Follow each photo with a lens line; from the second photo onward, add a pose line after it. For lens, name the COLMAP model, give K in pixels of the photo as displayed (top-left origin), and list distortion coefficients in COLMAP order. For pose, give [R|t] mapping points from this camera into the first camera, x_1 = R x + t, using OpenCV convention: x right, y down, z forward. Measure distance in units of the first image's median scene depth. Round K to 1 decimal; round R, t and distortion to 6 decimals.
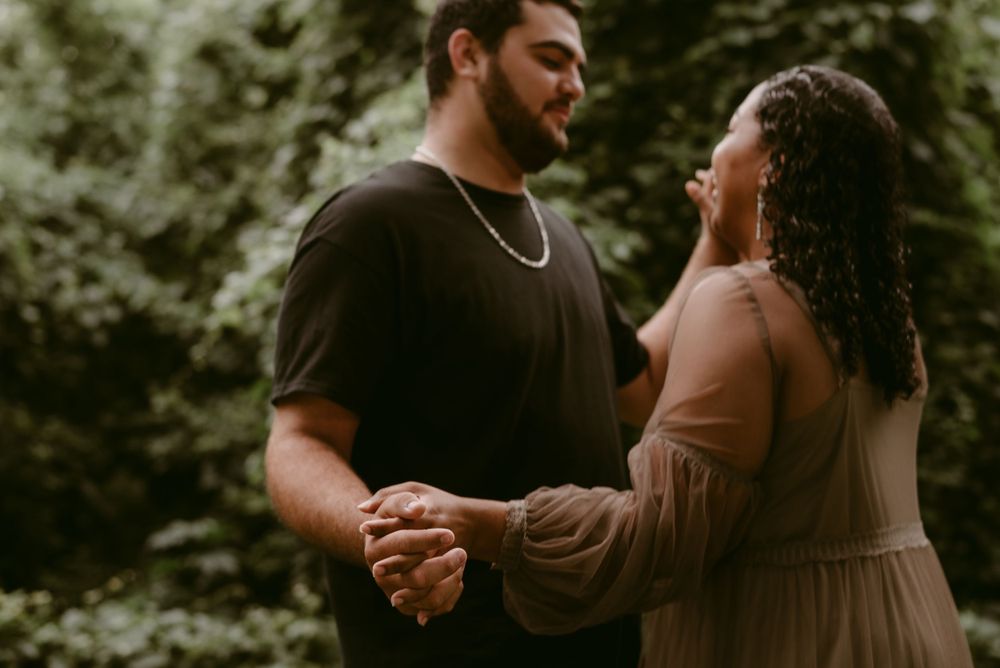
lens RADIAL K [[1457.4, 0, 537.0], [0, 1457.4, 333.2], [0, 0, 1]] dist [-0.100352, 0.083338]
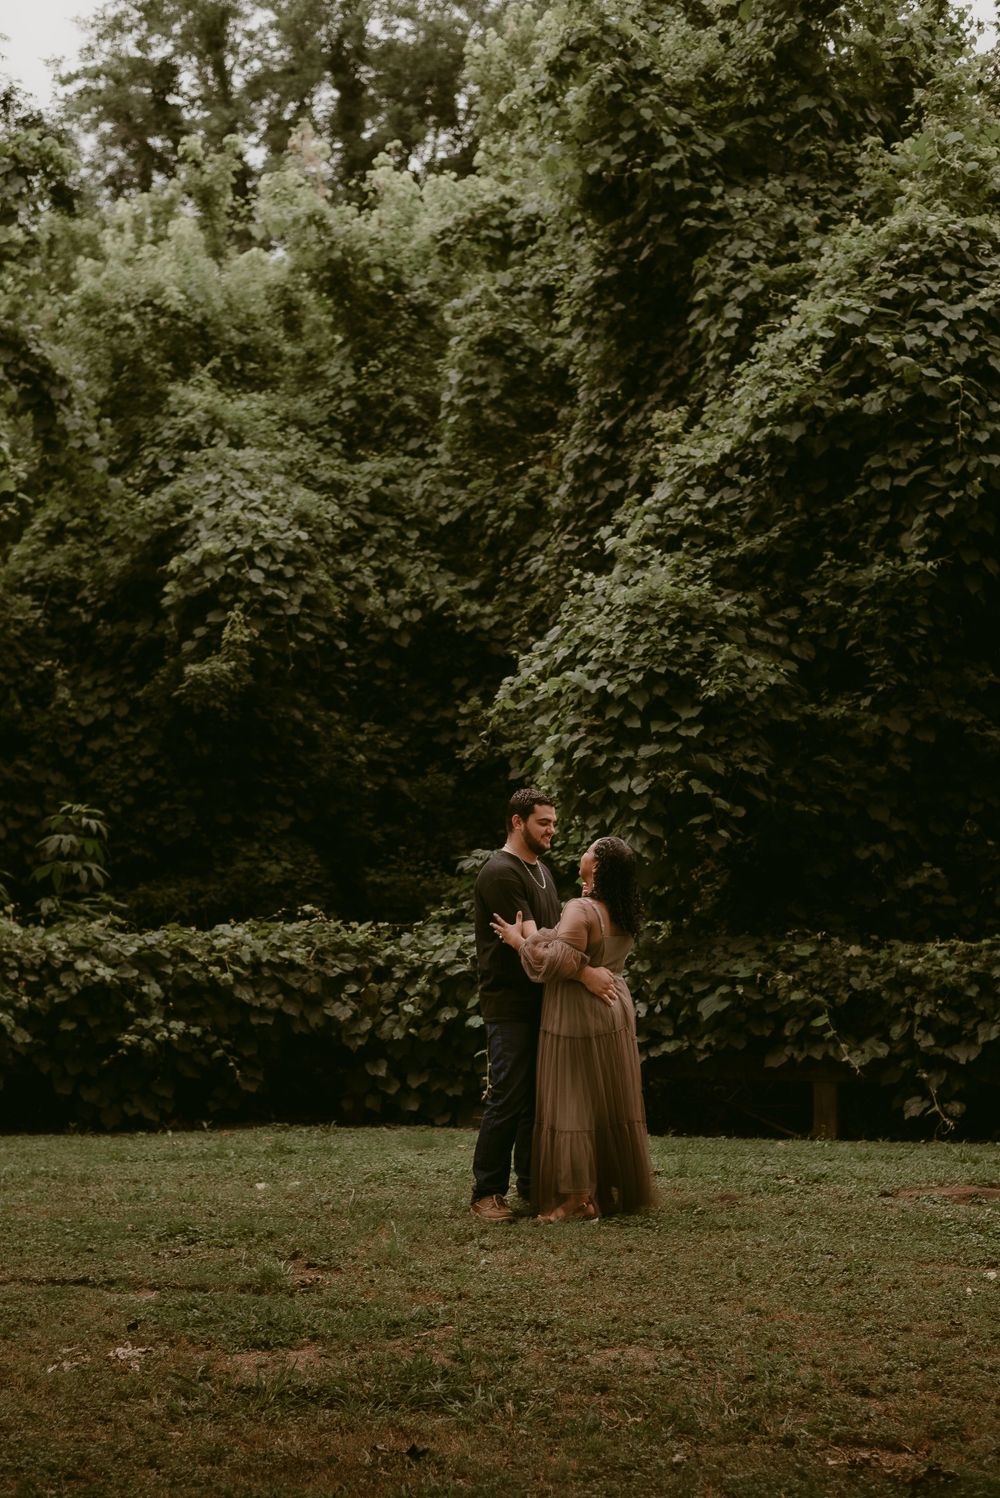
lens RADIAL K [[2253.5, 0, 387.6], [0, 2253.5, 874.6], [0, 0, 1]] dist [-0.058044, -0.008250]
pose [[0.955220, -0.002108, -0.295888, 0.285829], [0.065720, 0.976509, 0.205209, -0.283804], [0.288505, -0.215465, 0.932920, -0.955663]]
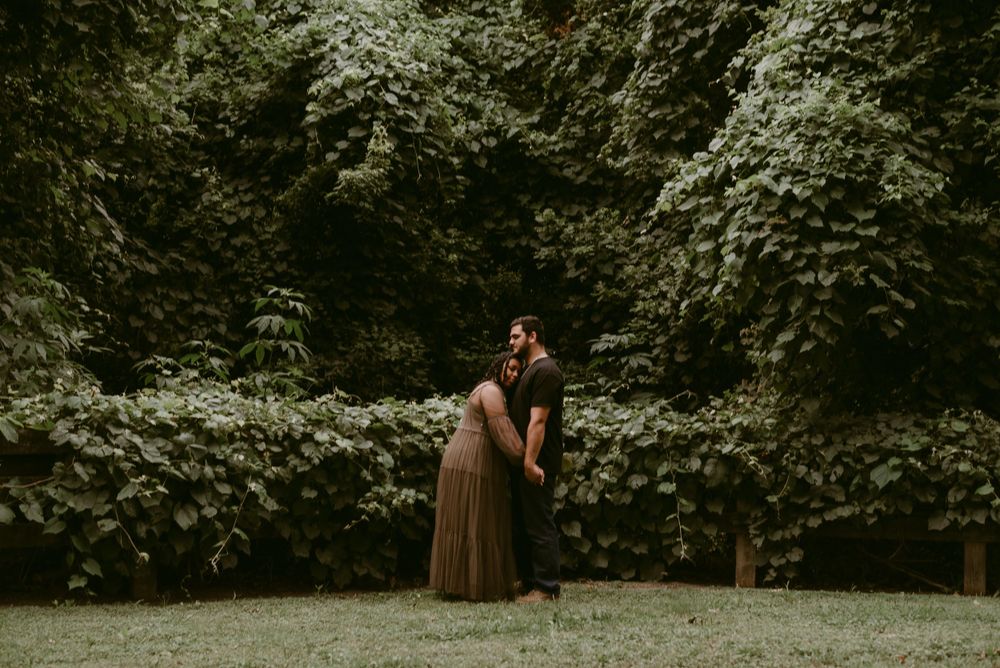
lens RADIAL K [[1533.9, 0, 474.6], [0, 1533.9, 396.1], [0, 0, 1]] dist [-0.105897, 0.086365]
pose [[0.985238, 0.014621, -0.170565, -0.128074], [0.026878, 0.970778, 0.238471, -0.202341], [0.169067, -0.239535, 0.956054, -0.584428]]
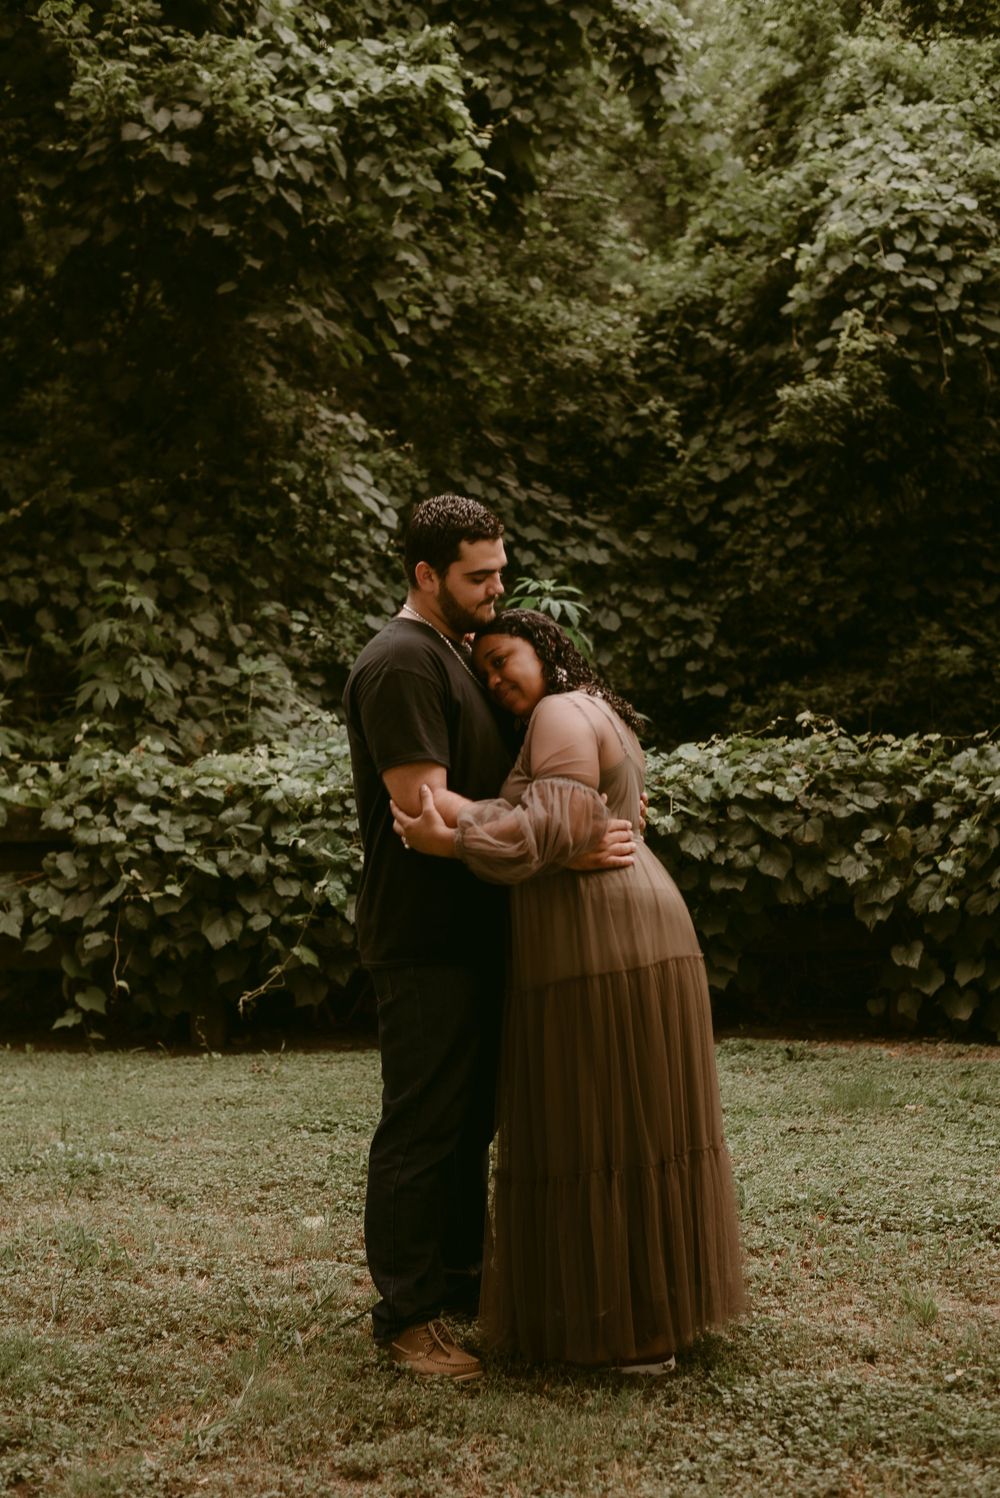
lens RADIAL K [[2232.4, 0, 536.6], [0, 2232.4, 796.8], [0, 0, 1]] dist [-0.105151, 0.114497]
pose [[0.759258, 0.003585, -0.650780, 0.368366], [0.176459, 0.961389, 0.211169, -0.122404], [0.626410, -0.275168, 0.729310, -0.245154]]
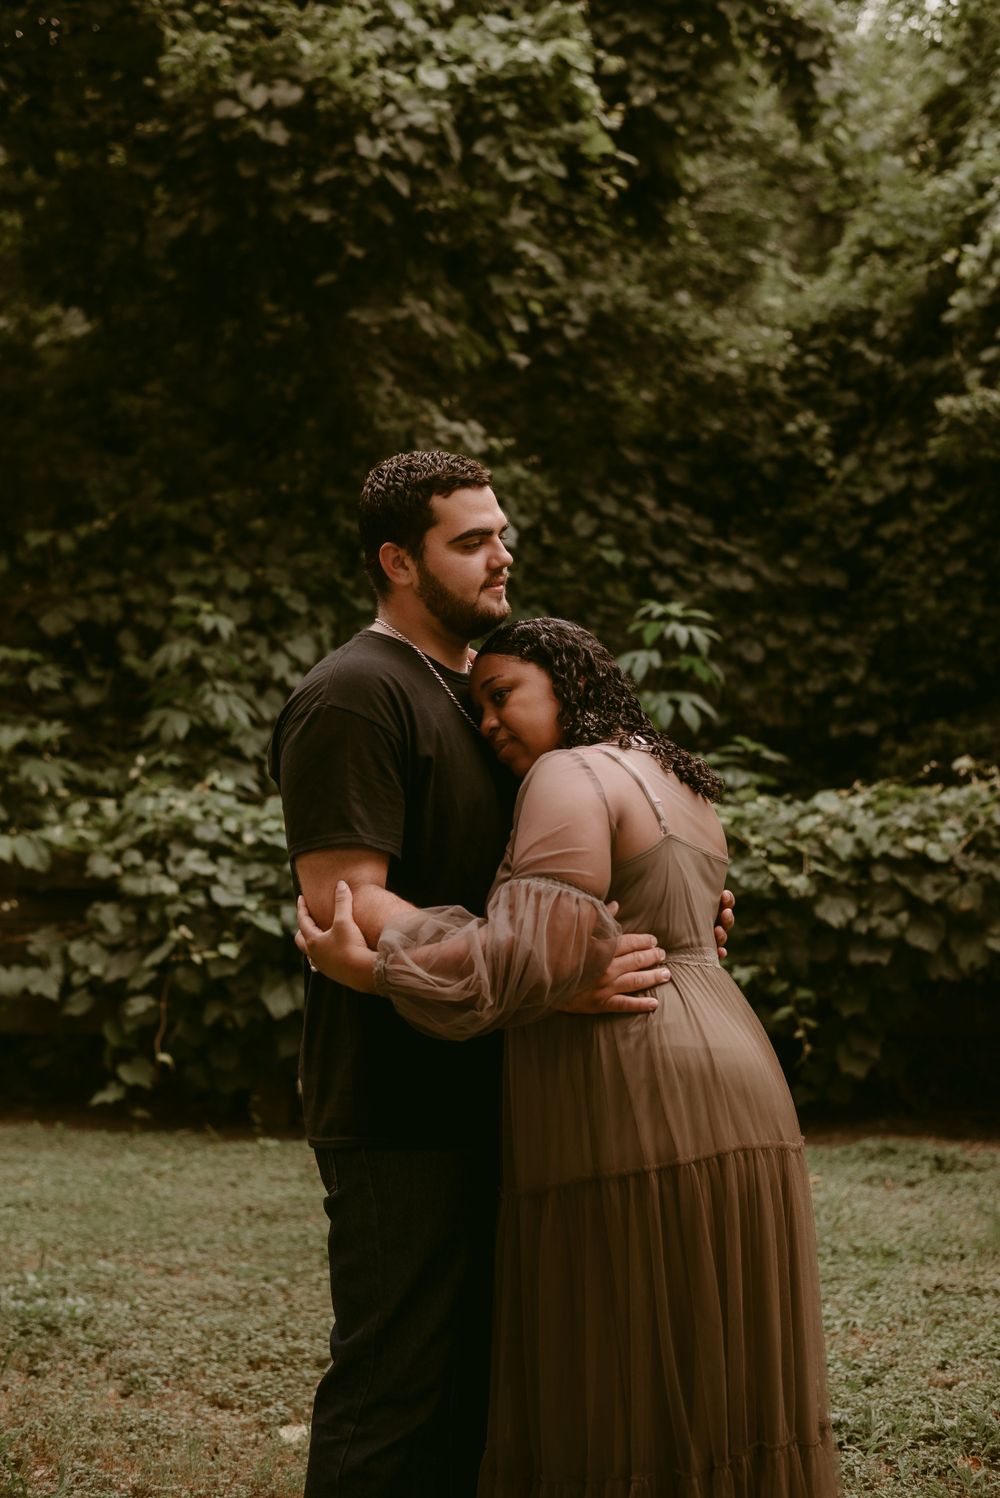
lens RADIAL K [[2135.6, 0, 542.3], [0, 2135.6, 752.4], [0, 0, 1]] dist [-0.105195, 0.060096]
pose [[0.708436, -0.005837, -0.705751, 0.248877], [0.173798, 0.970616, 0.166432, -0.085968], [0.684041, -0.240564, 0.688634, -0.070355]]
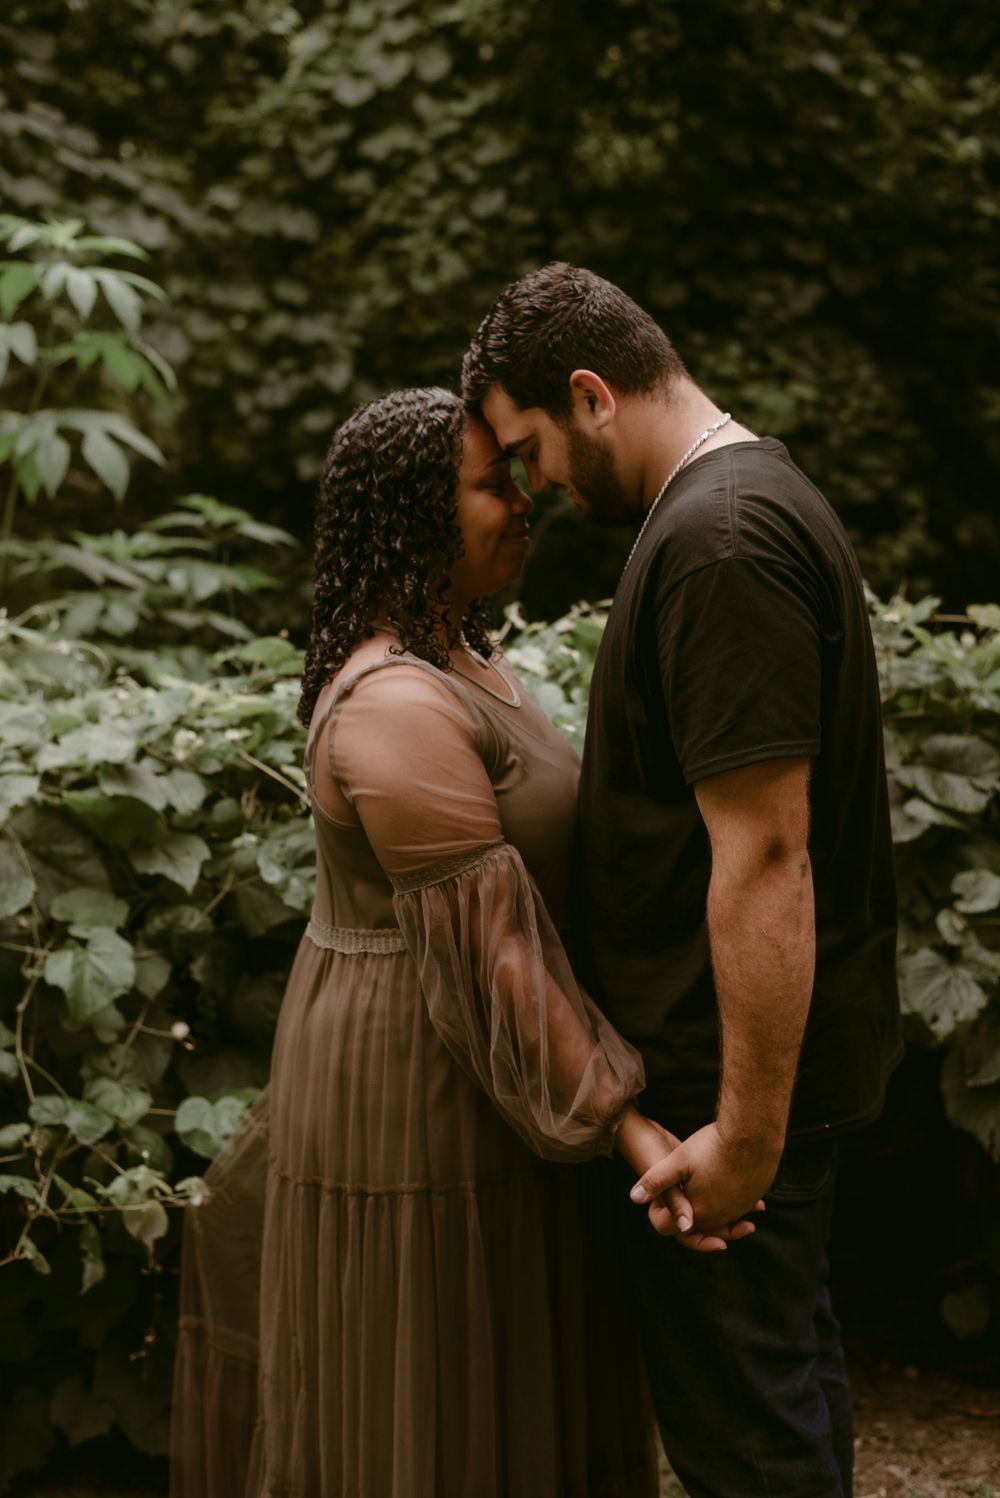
lens RADIAL K [[2228.0, 0, 486.8], [0, 2228.0, 744.8], [0, 0, 1]] dist [-0.100277, -0.001256]
pose [[0.868568, 0.032610, -0.494495, -0.166733], [0.150372, 0.933445, 0.325682, 0.004173], [0.472205, -0.357236, 0.805857, 0.374540]]
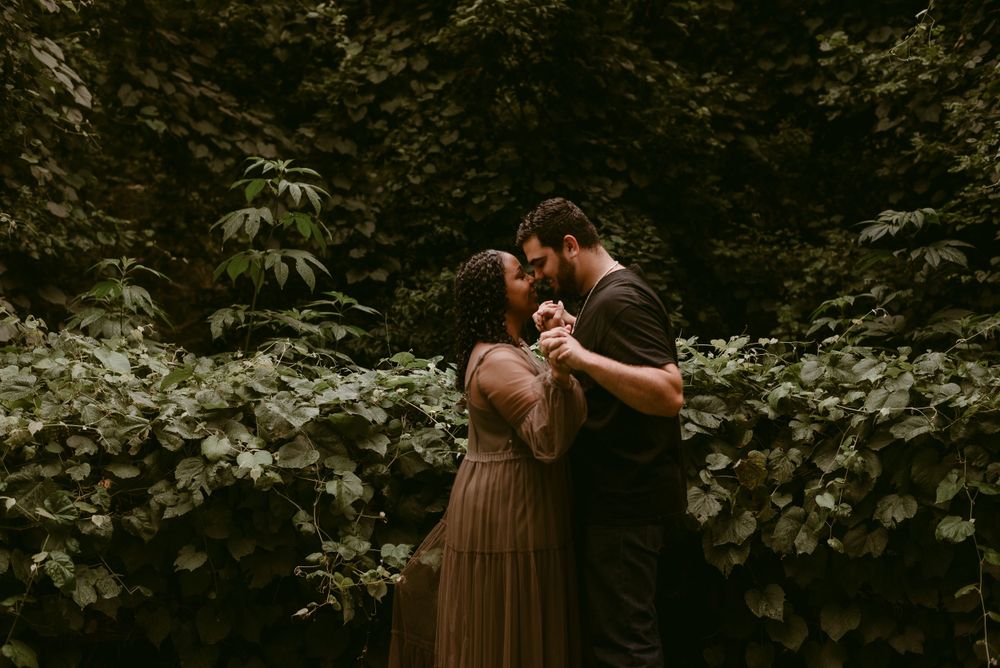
lens RADIAL K [[1425.6, 0, 500.0], [0, 1425.6, 334.0], [0, 0, 1]] dist [-0.105195, 0.060096]
pose [[0.902655, -0.005365, -0.430330, -0.106506], [0.126657, 0.958950, 0.253718, -0.045486], [0.411304, -0.283524, 0.866281, 0.171645]]
